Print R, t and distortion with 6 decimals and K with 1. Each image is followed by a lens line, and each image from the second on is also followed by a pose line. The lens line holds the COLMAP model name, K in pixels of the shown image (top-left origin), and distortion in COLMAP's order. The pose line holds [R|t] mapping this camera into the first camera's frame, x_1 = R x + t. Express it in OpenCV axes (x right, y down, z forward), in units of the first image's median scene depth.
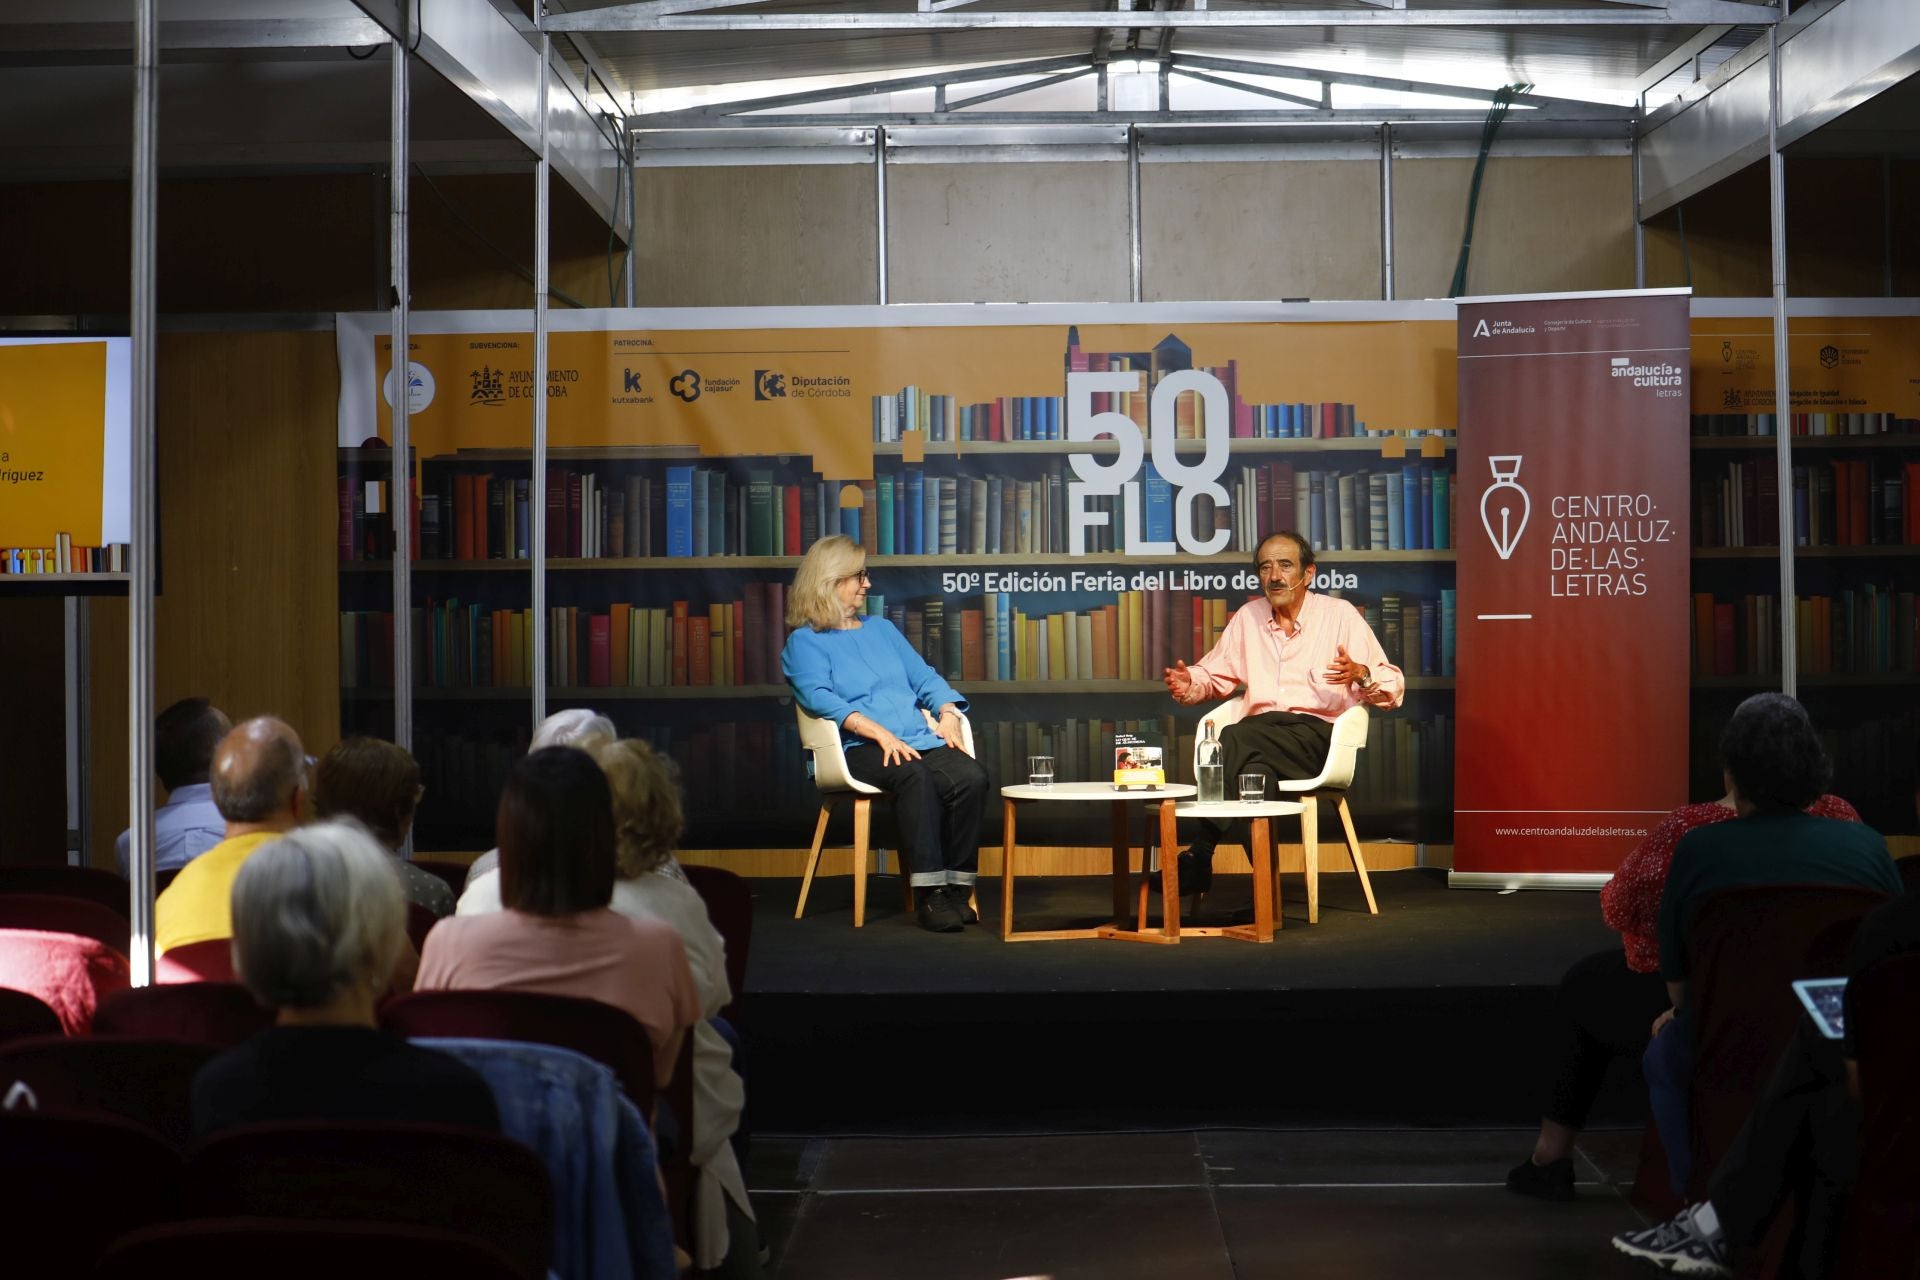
lens RADIAL K [[3987.9, 0, 931.0], [0, 3987.9, 686.5], [0, 0, 1]] dist [-0.171145, 0.000000]
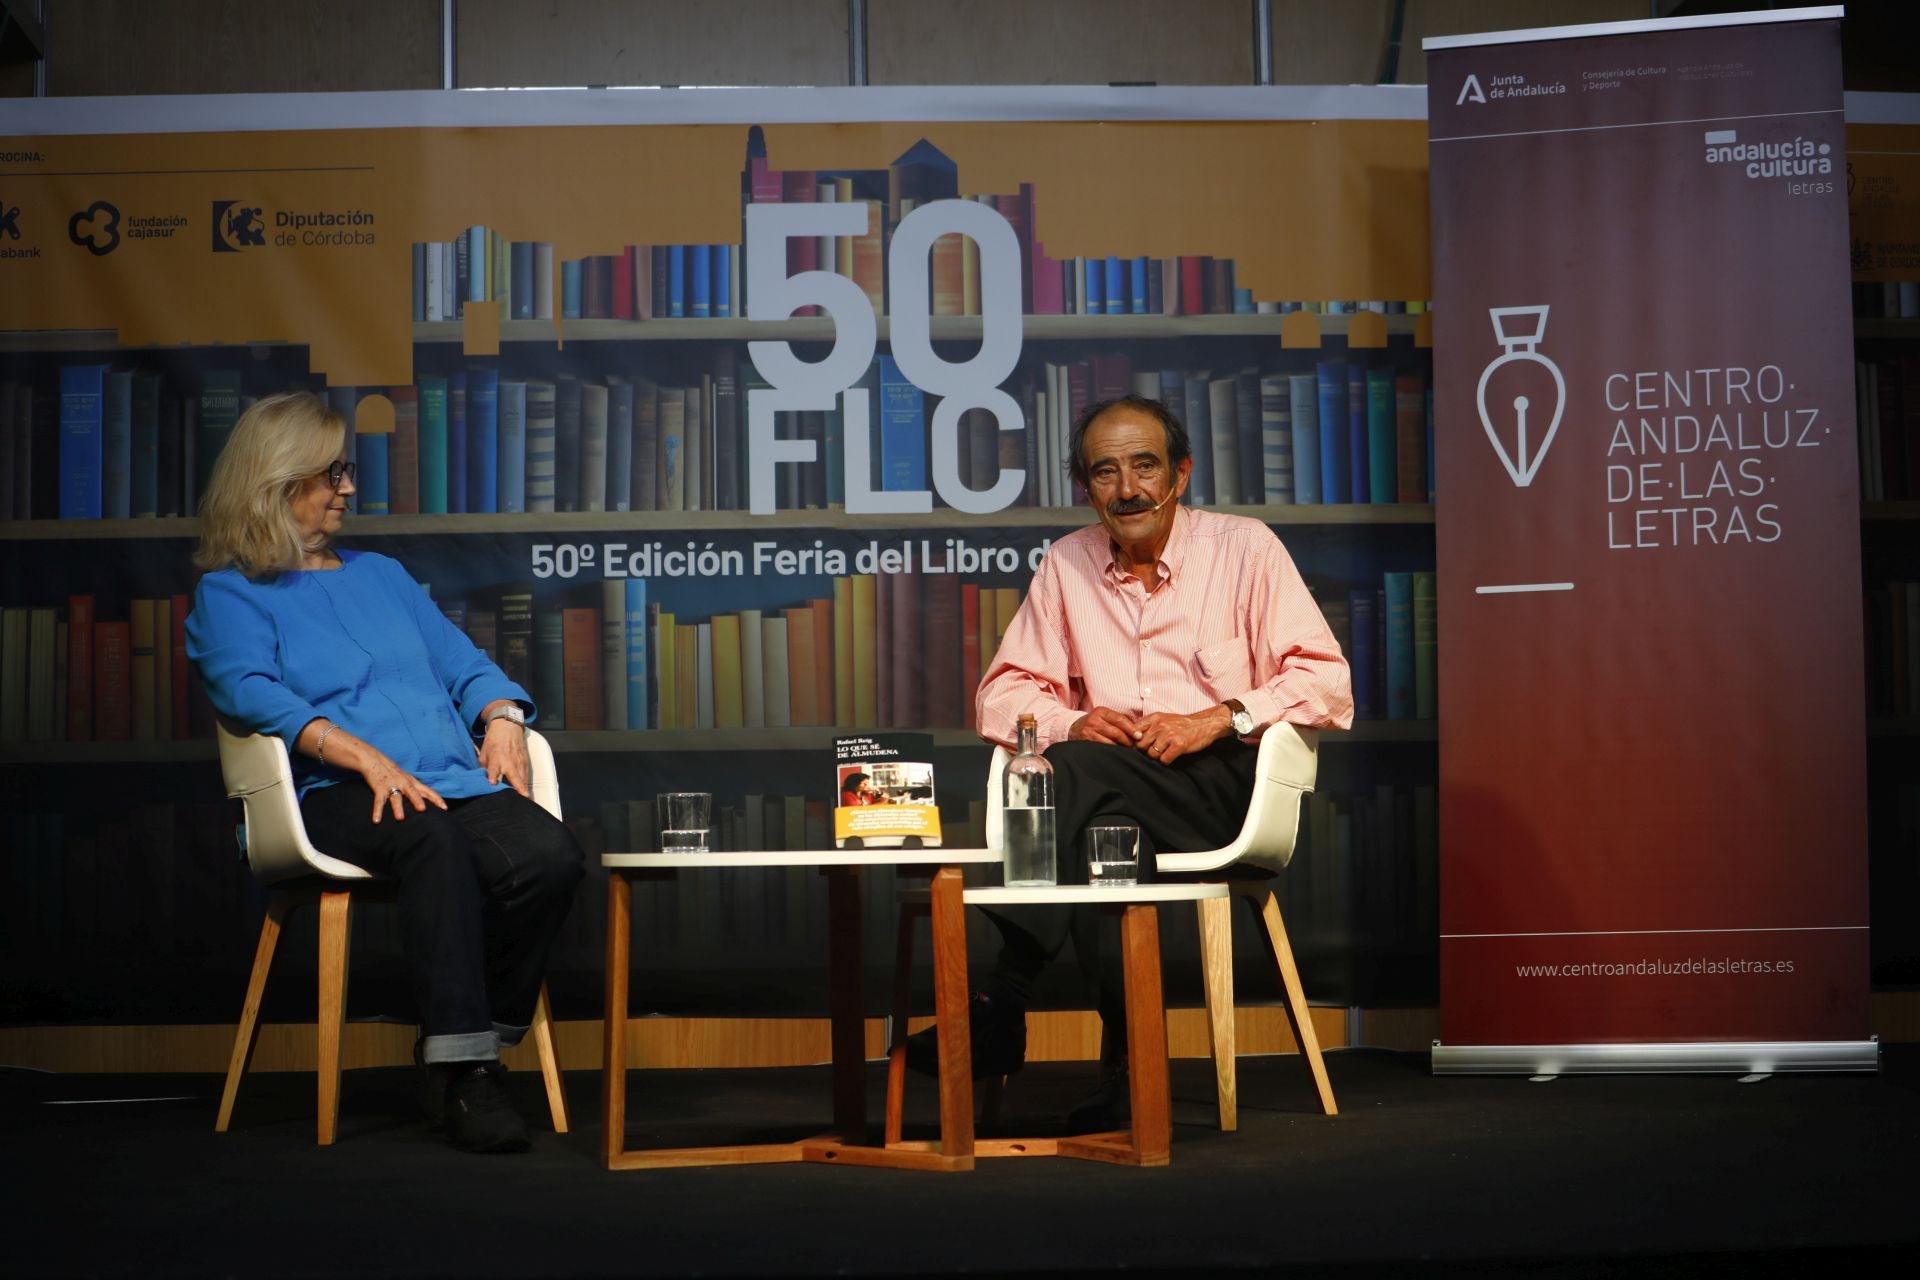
lens RADIAL K [[3849.4, 0, 909.9], [0, 3849.4, 729.9], [0, 0, 1]] dist [-0.268415, 0.000000]
pose [[0.997505, -0.001803, 0.070568, 0.018473], [0.006090, 0.998144, -0.060595, 0.032654], [-0.070328, 0.060874, 0.995665, 0.443245]]
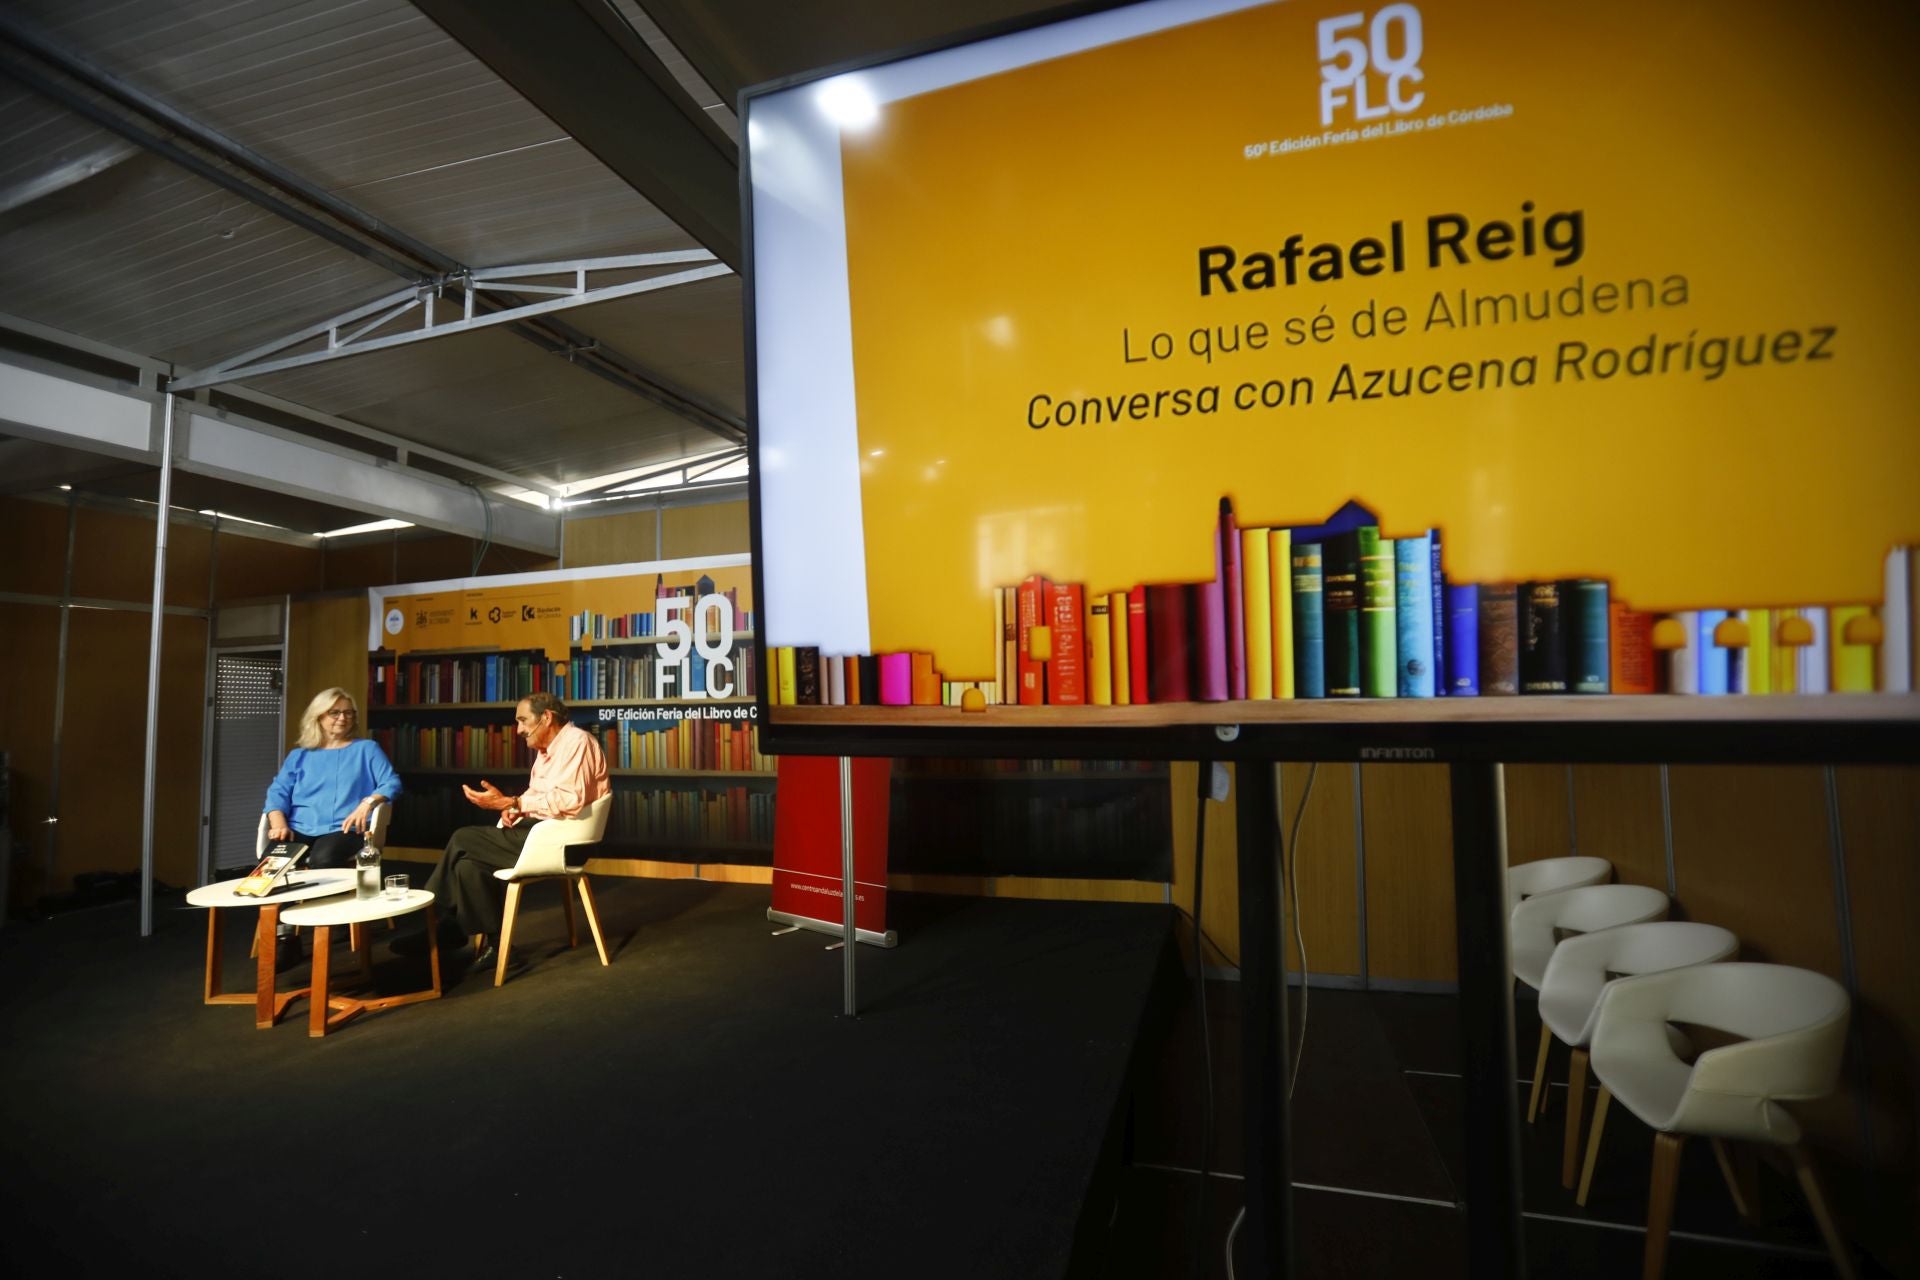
lens RADIAL K [[875.0, 0, 911.1], [0, 875.0, 637.0], [0, 0, 1]] dist [-0.025749, 0.008620]
pose [[0.947125, -0.033117, -0.319151, 0.272677], [0.001826, 0.995199, -0.097851, -0.022099], [0.320860, 0.092094, 0.942639, 0.661385]]
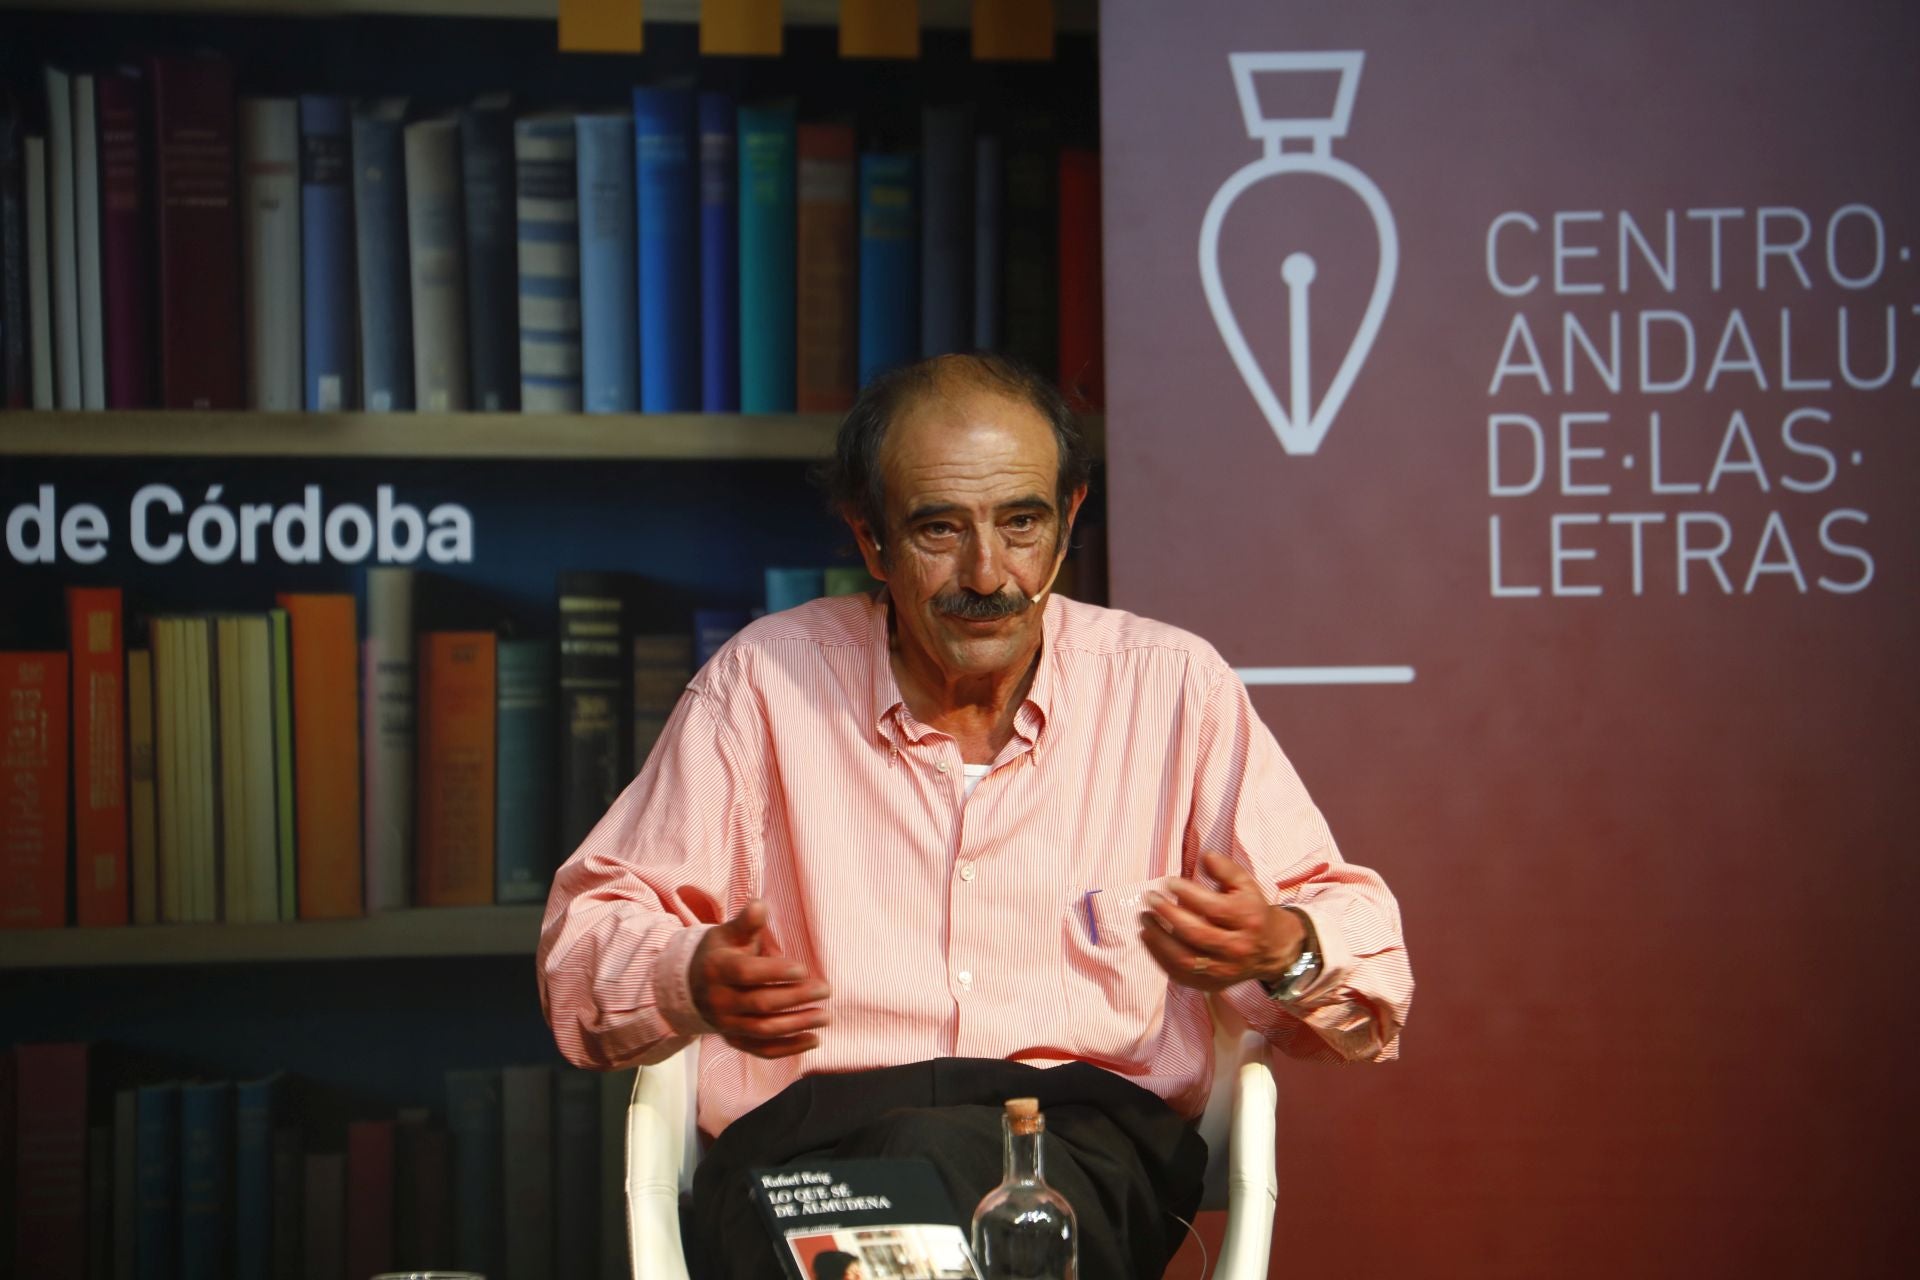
lens RADIAL K [[12341.8, 0, 942.1], [0, 12341.8, 668.9], [0, 0, 1]] dist [3.395611, 0.000000]
pose [[0.878966, 0.001554, 0.476882, -0.247866], [0.005846, 0.999884, -0.014035, -0.006355], [-0.476849, 0.015124, 0.878855, 0.282300]]
